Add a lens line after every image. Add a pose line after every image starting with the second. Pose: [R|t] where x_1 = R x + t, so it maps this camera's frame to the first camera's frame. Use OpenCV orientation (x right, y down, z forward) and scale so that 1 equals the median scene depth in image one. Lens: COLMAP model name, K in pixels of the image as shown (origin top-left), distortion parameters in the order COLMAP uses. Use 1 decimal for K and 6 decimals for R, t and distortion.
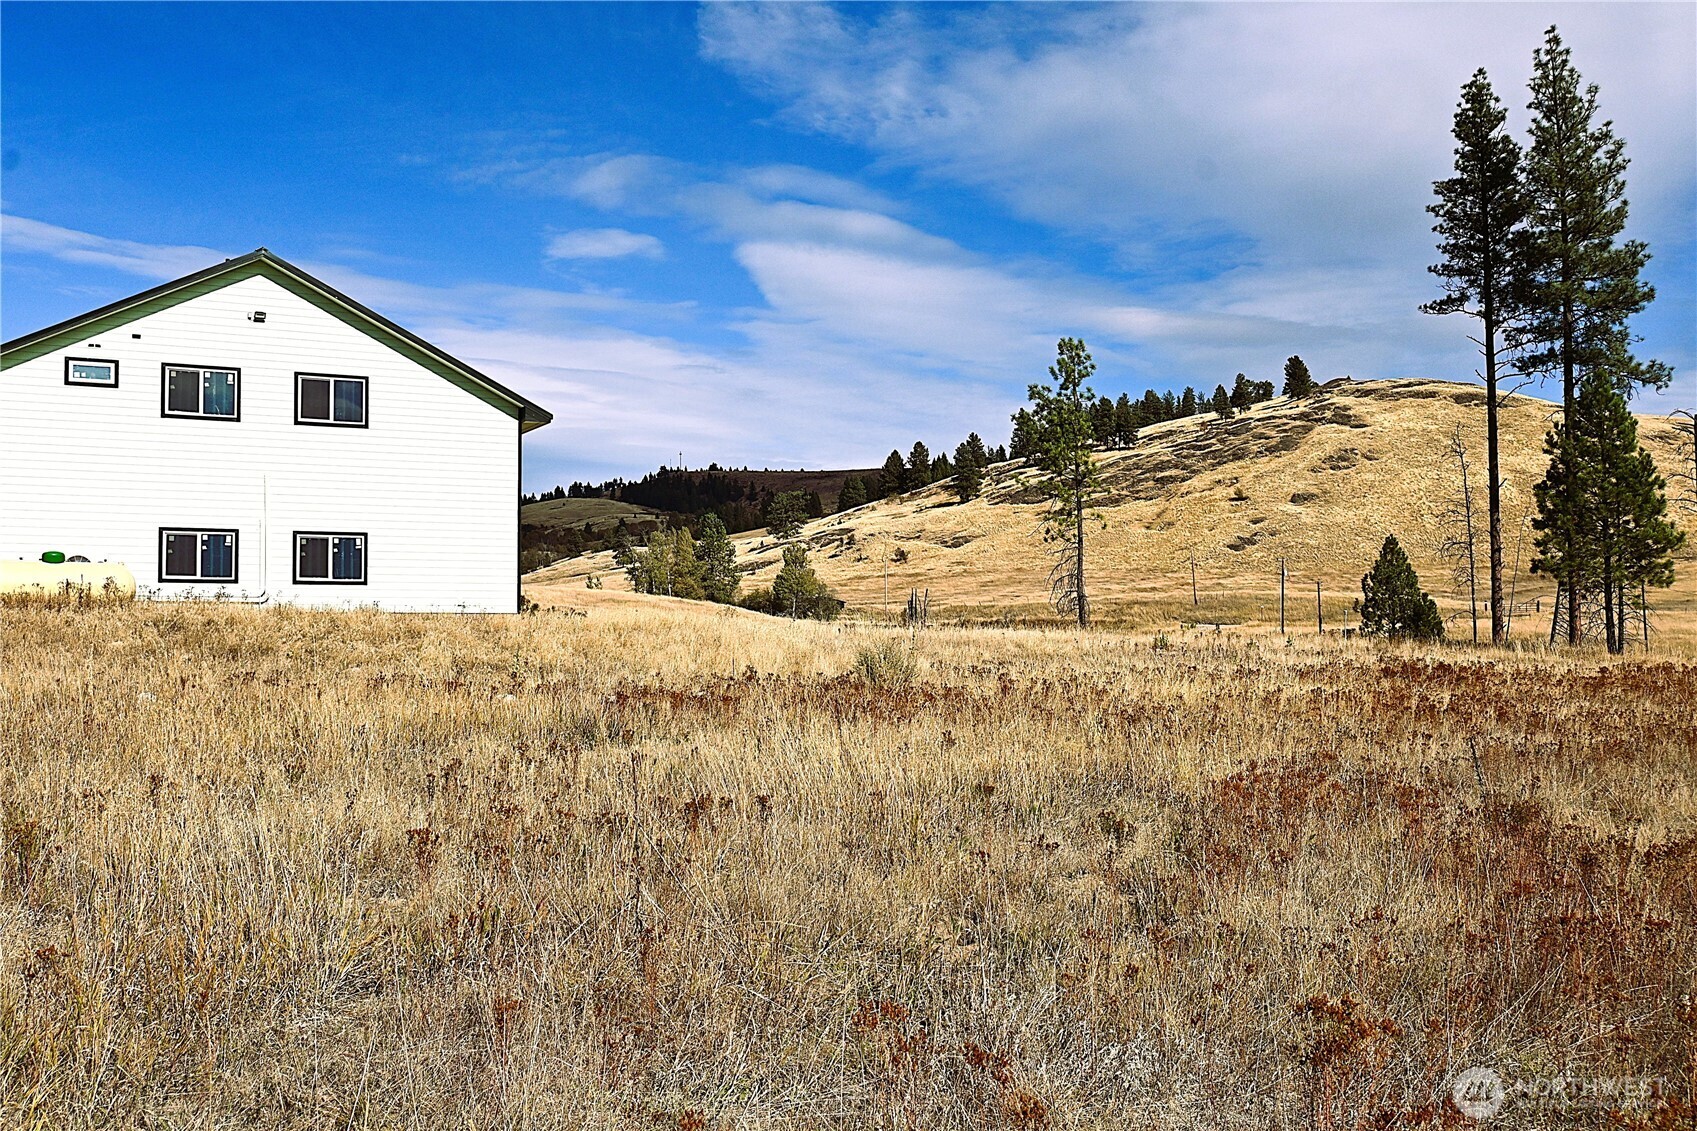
lens RADIAL K [[1718.8, 0, 848.5], [0, 1718.8, 565.5], [0, 0, 1]] dist [0.016278, 0.005739]
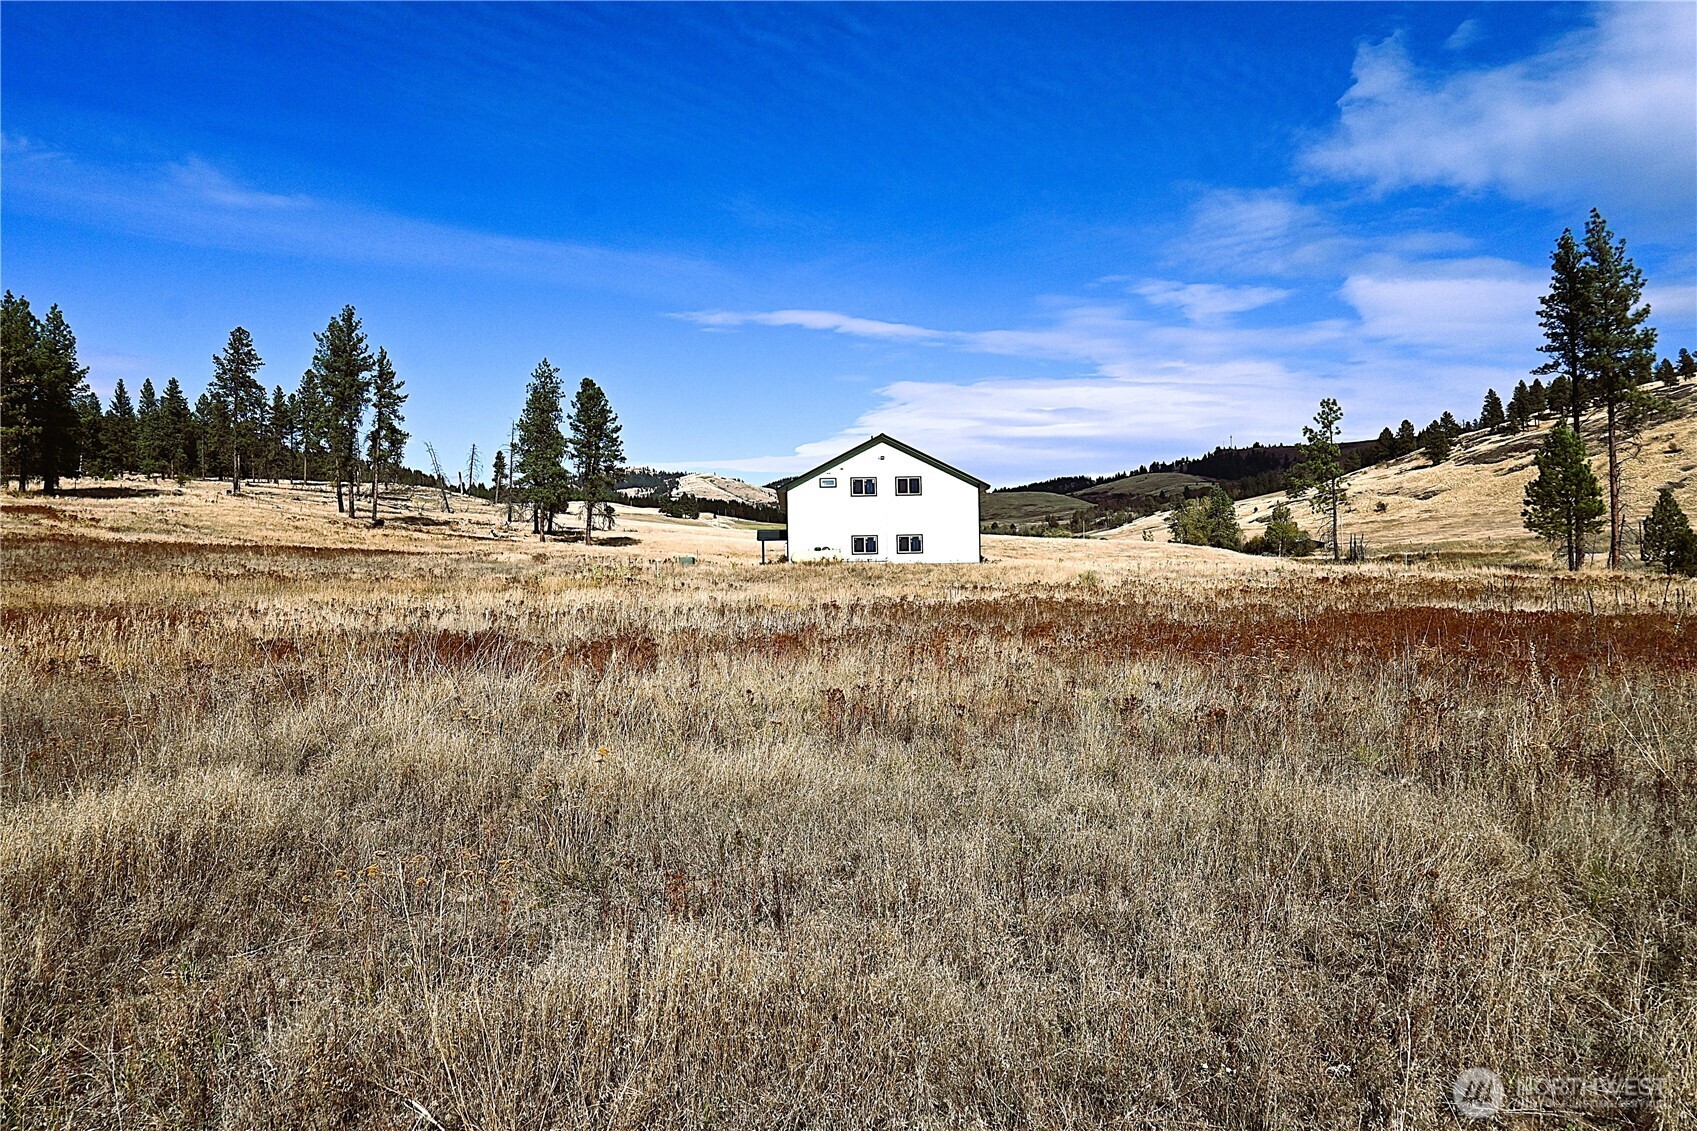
lens RADIAL K [[1160.7, 0, 848.5], [0, 1160.7, 565.5], [0, 0, 1]] dist [0.003424, -0.000572]
pose [[0.917658, -0.021011, -0.396814, 0.148919], [0.035139, 0.998980, 0.028367, -0.011344], [0.395813, -0.039975, 0.917461, -0.319792]]
